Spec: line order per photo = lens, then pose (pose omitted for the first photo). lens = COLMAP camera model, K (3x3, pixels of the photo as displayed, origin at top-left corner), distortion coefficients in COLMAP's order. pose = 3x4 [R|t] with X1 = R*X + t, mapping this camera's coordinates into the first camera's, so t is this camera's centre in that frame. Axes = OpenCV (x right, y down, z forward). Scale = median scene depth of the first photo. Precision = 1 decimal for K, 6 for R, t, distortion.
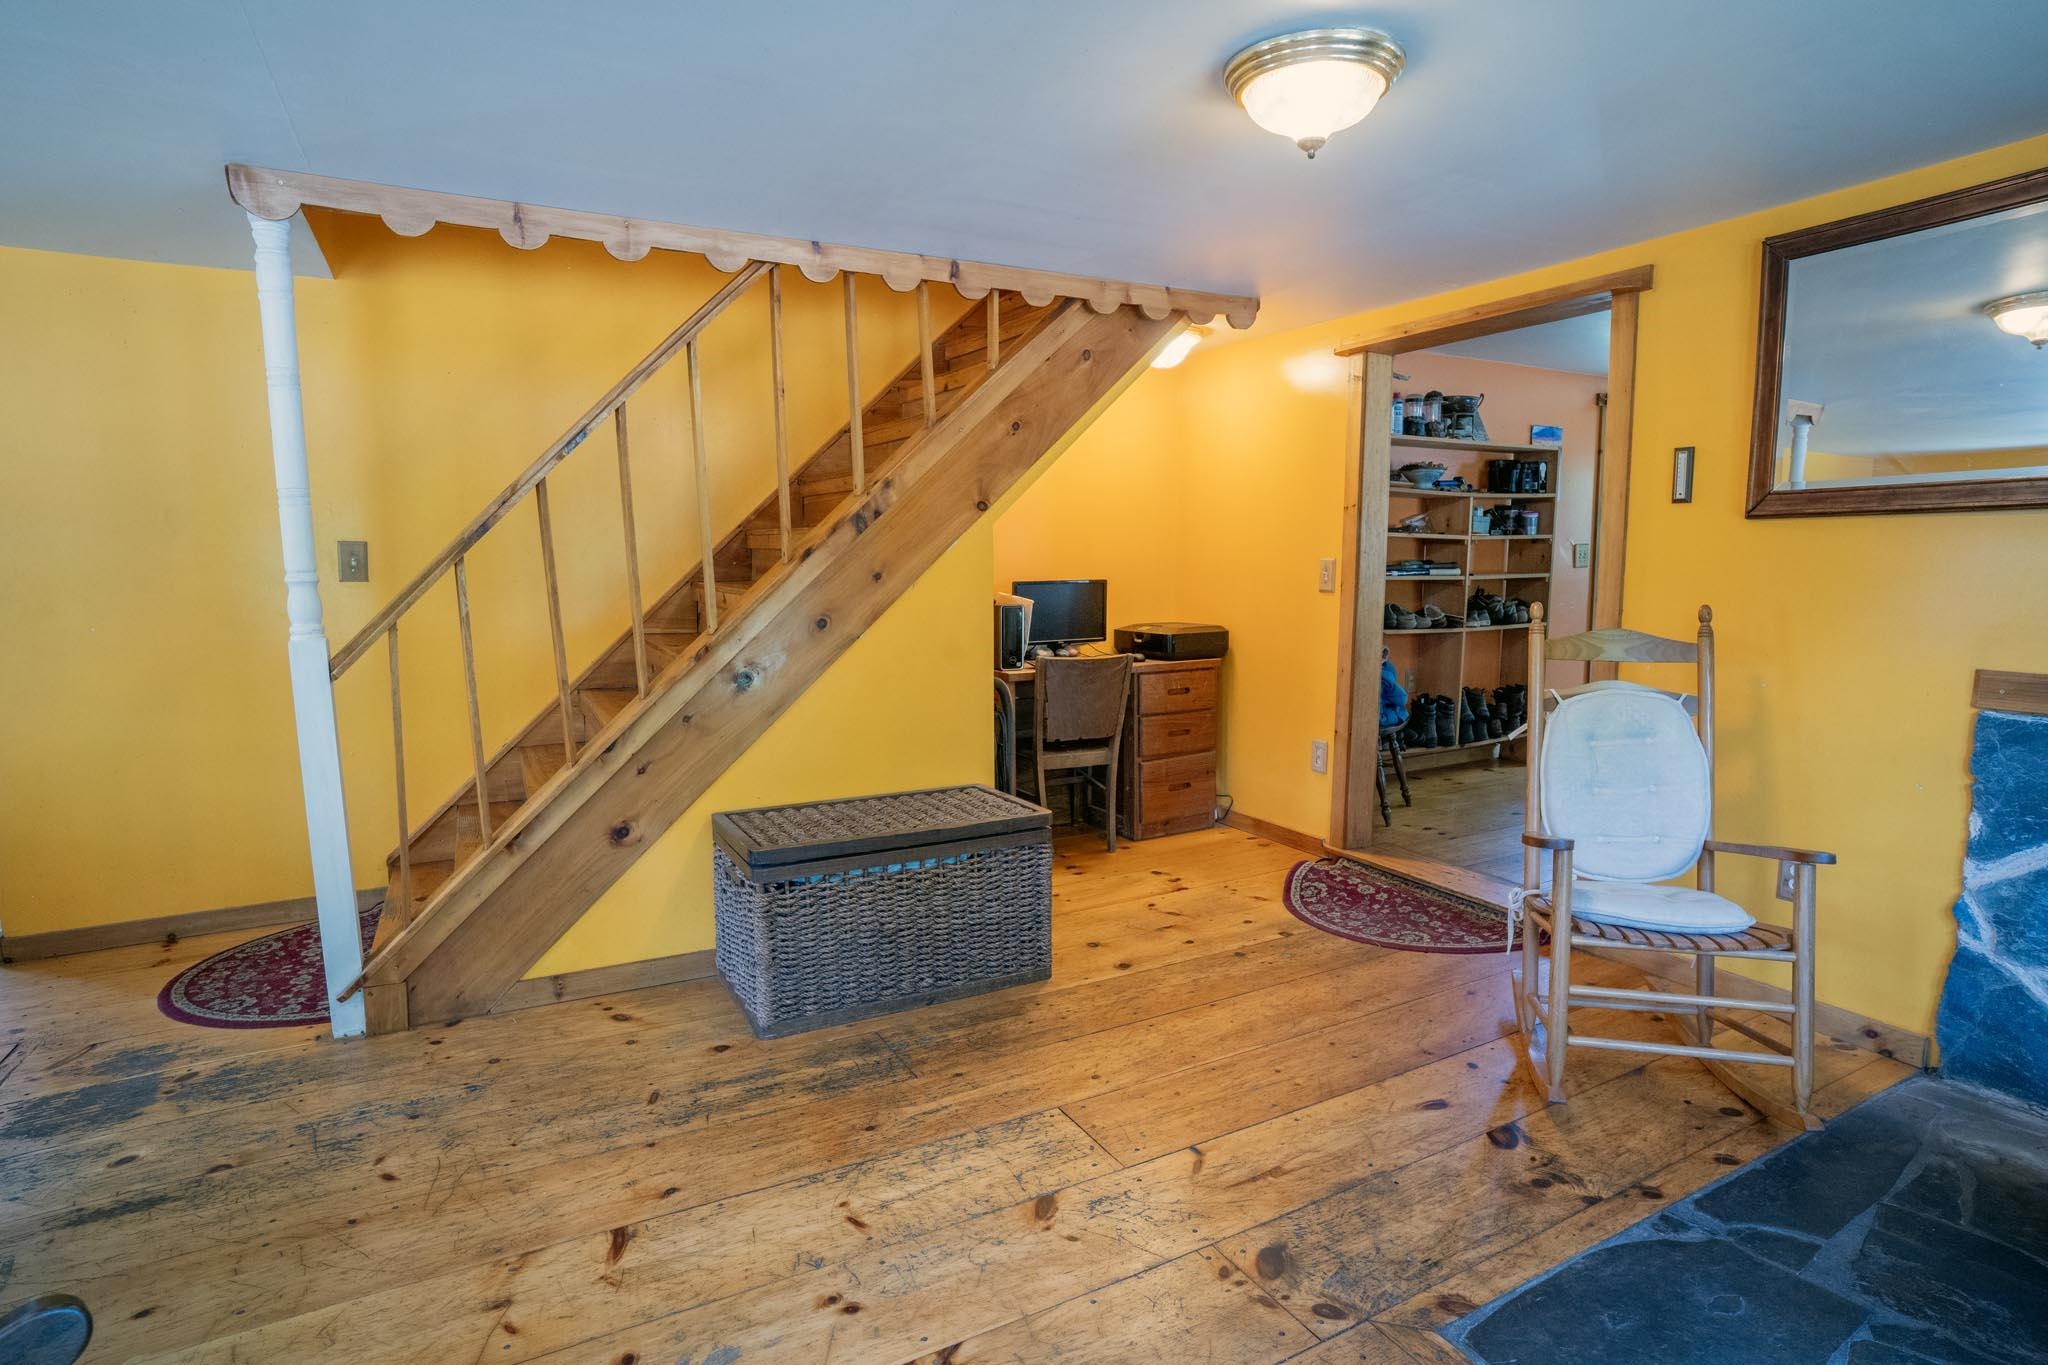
lens RADIAL K [[1061.6, 0, 1032.7], [0, 1061.6, 687.0], [0, 0, 1]] dist [-0.058668, 0.027937]
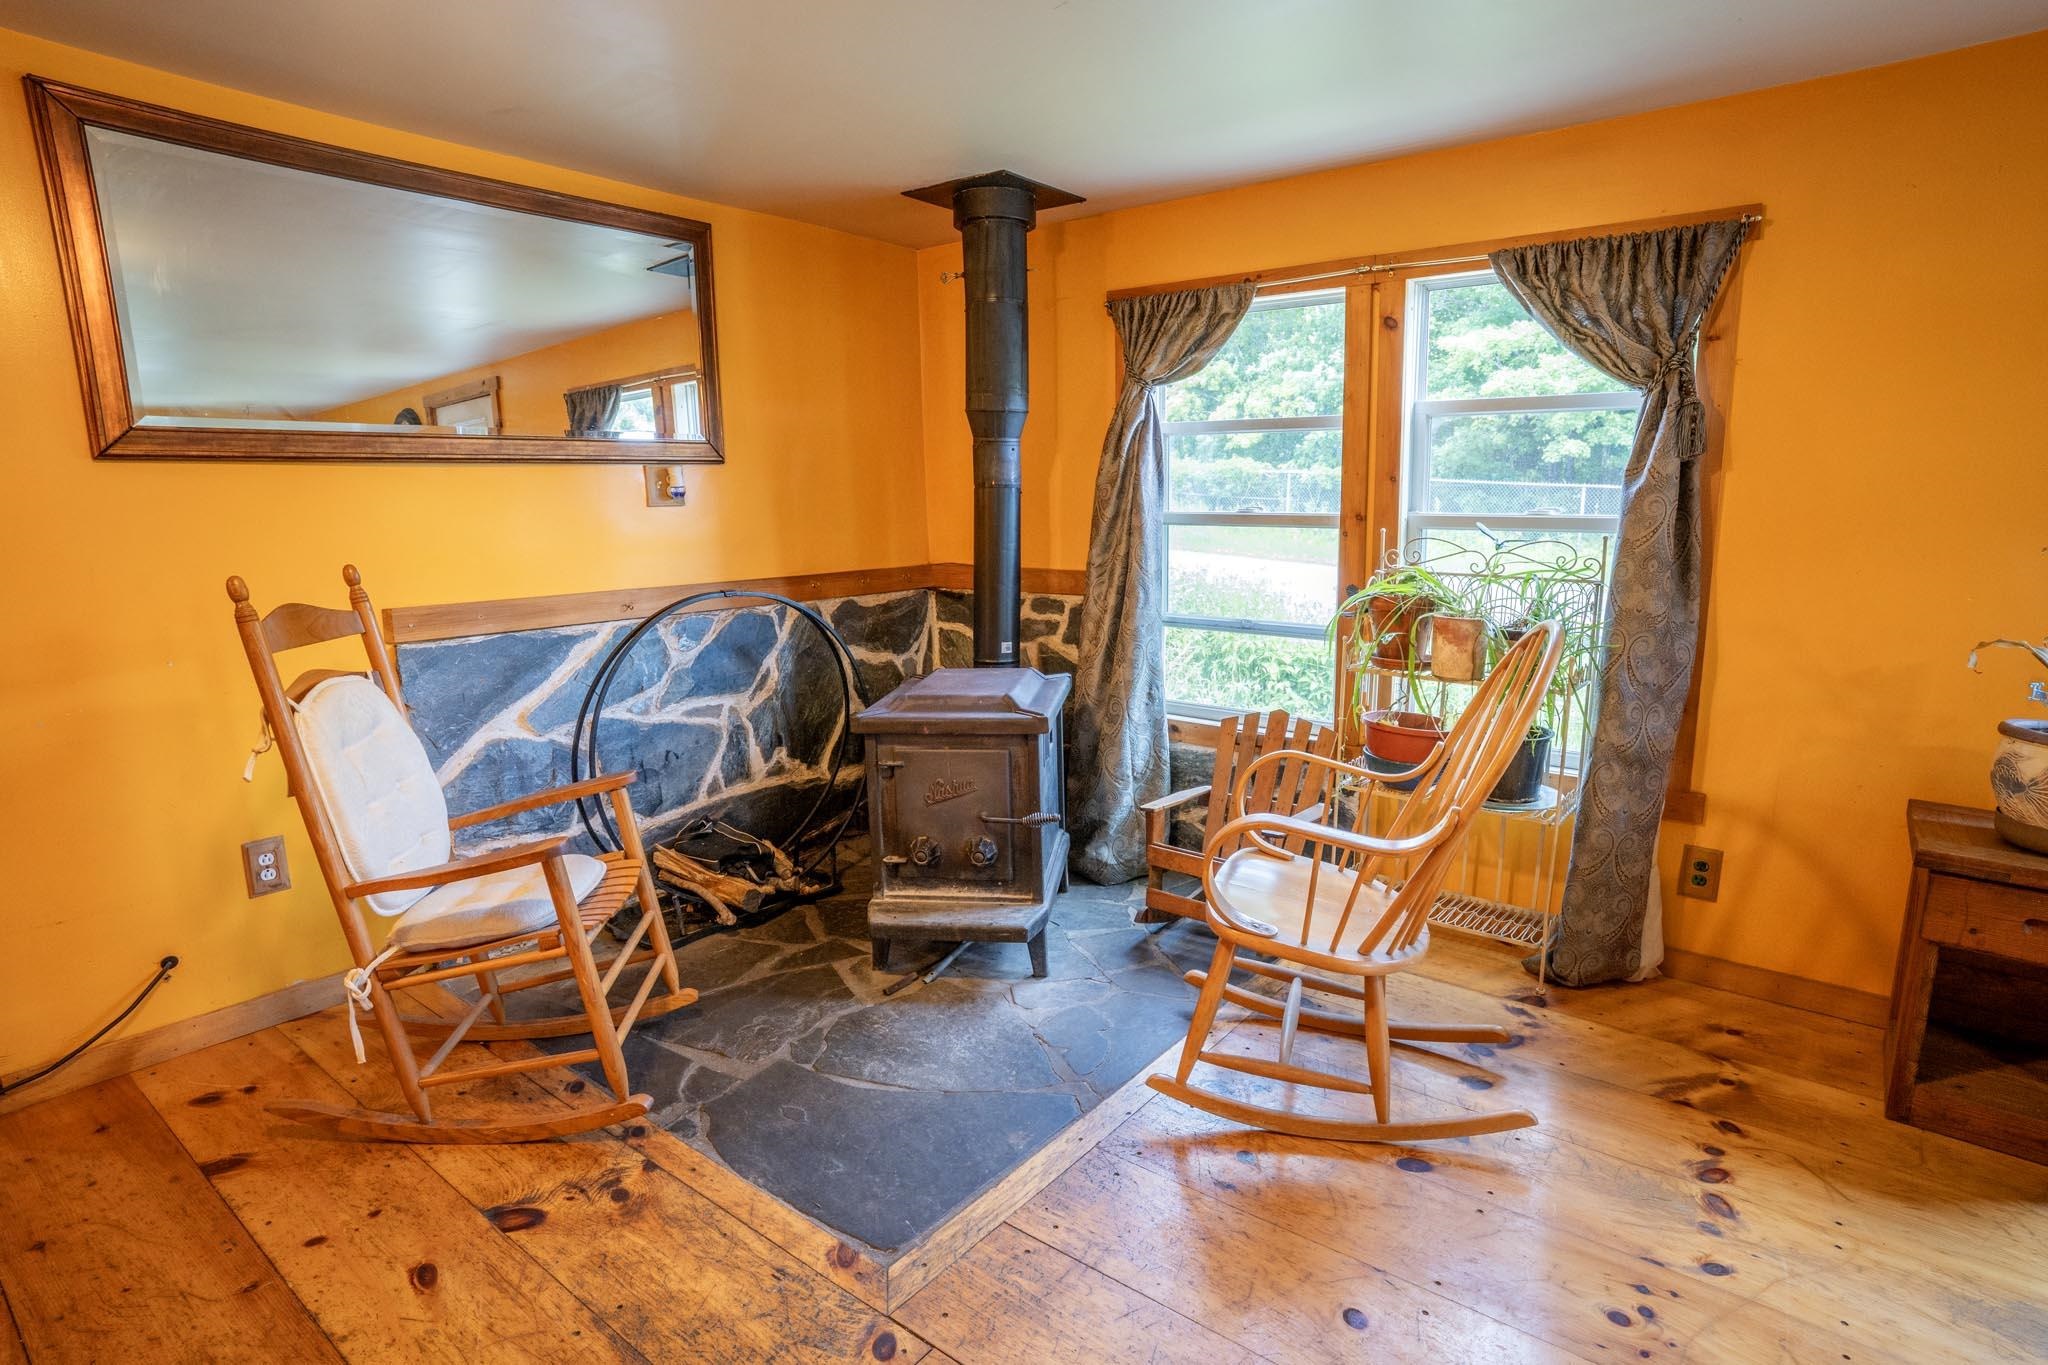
lens RADIAL K [[1061.6, 0, 1021.4], [0, 1061.6, 672.2], [0, 0, 1]] dist [-0.058668, 0.027937]
pose [[-0.387994, -0.146204, 0.909992, -0.367086], [0.116916, 0.971554, 0.205944, -0.104035], [-0.914216, 0.186298, -0.359863, 0.815310]]
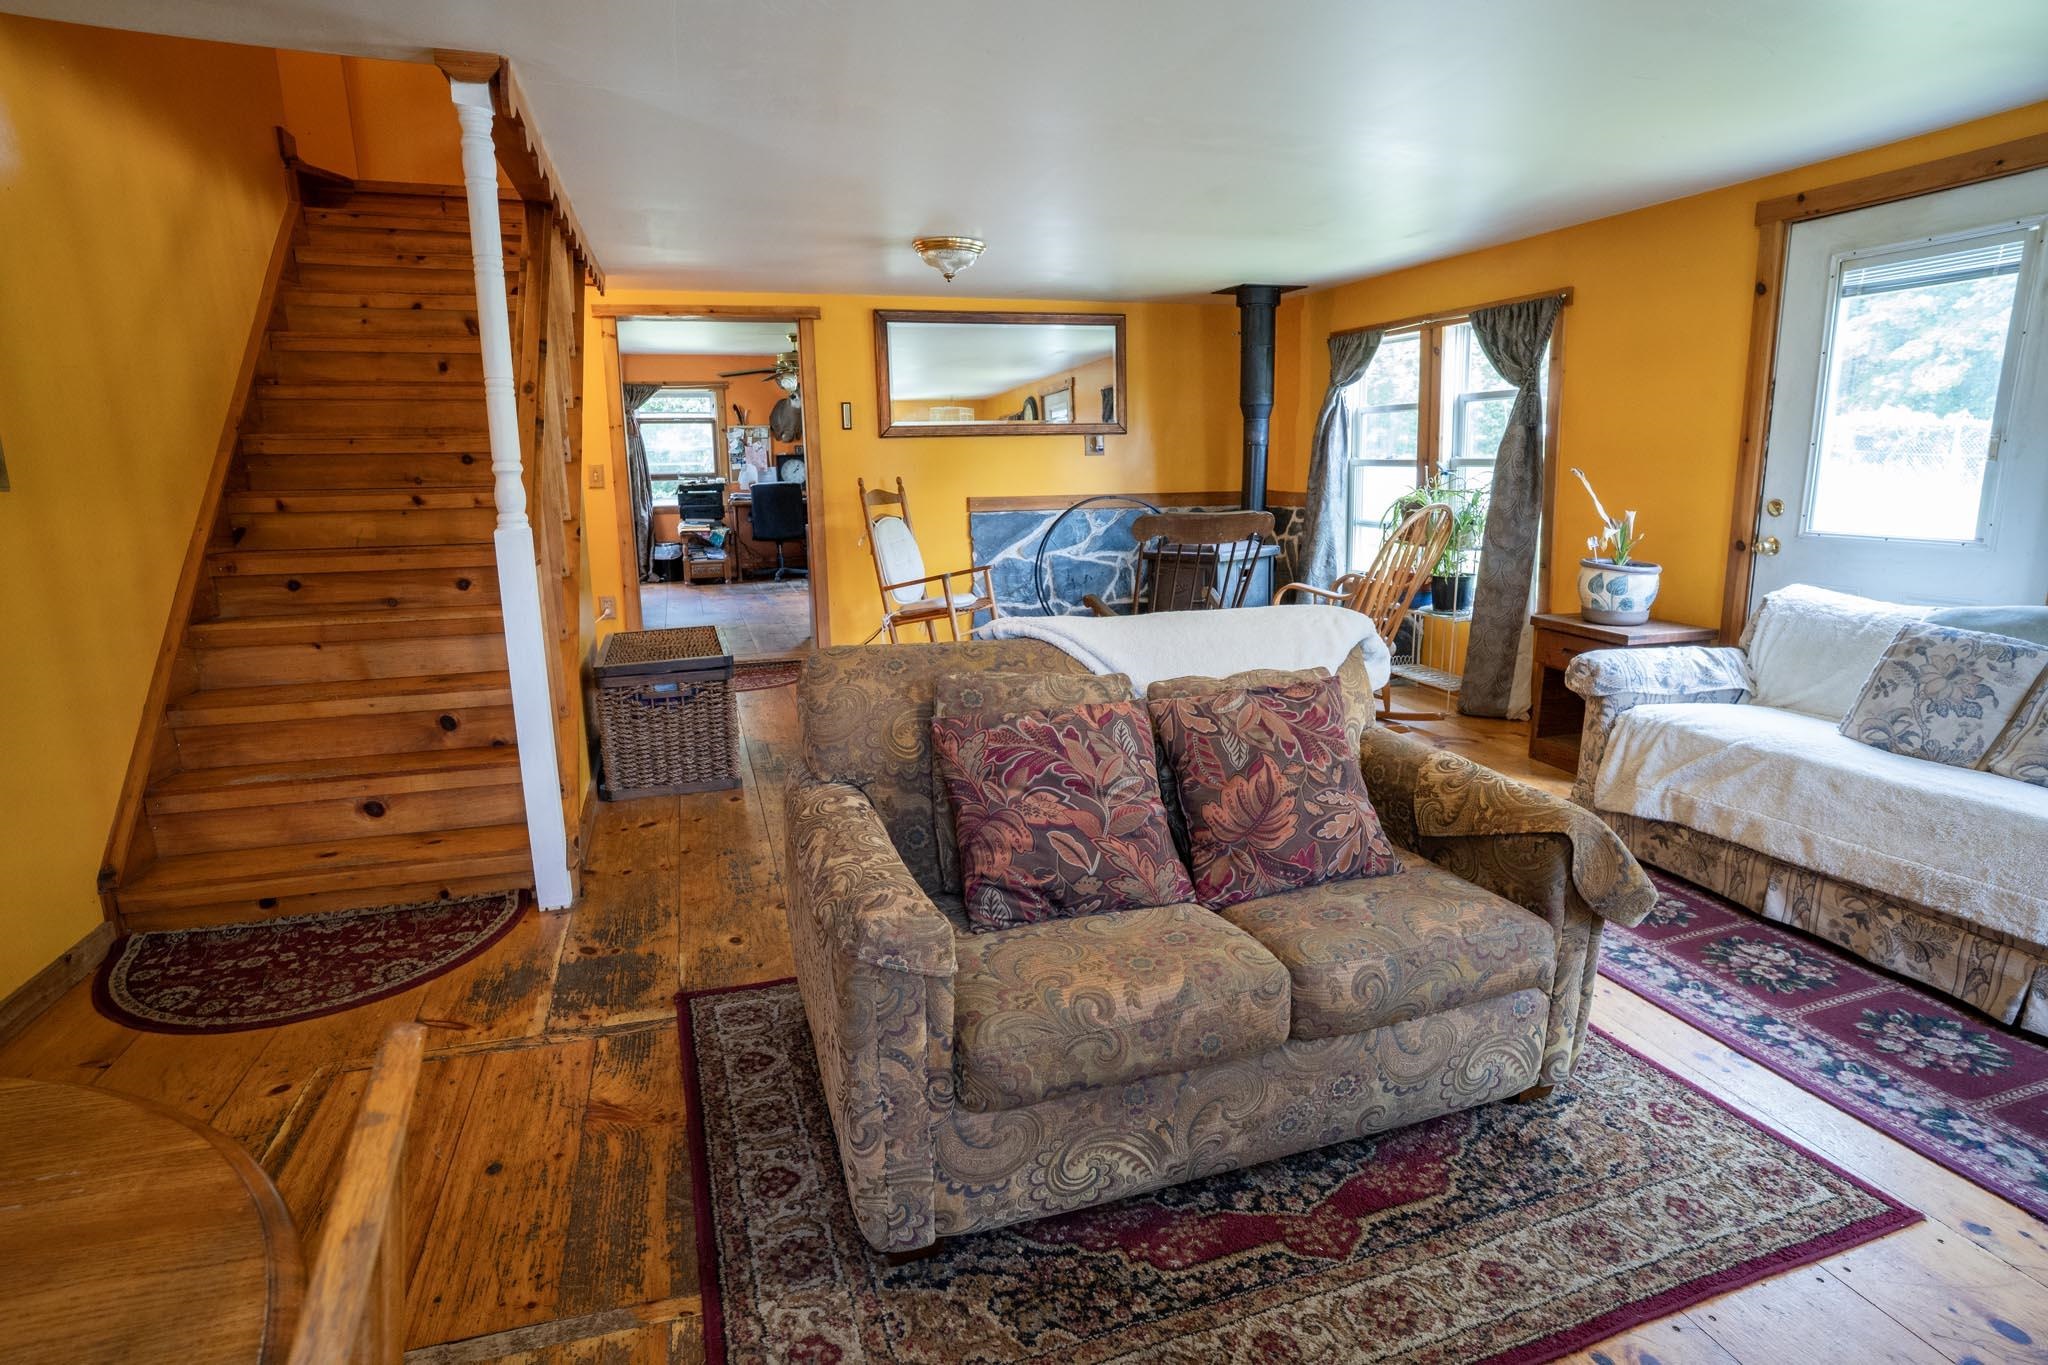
lens RADIAL K [[1061.6, 0, 1028.0], [0, 1061.6, 687.2], [0, 0, 1]] dist [-0.058668, 0.027937]
pose [[0.189054, -0.204882, 0.960355, -1.804333], [0.130050, 0.974601, 0.182319, -0.020340], [-0.973317, 0.090426, 0.210897, 0.333509]]
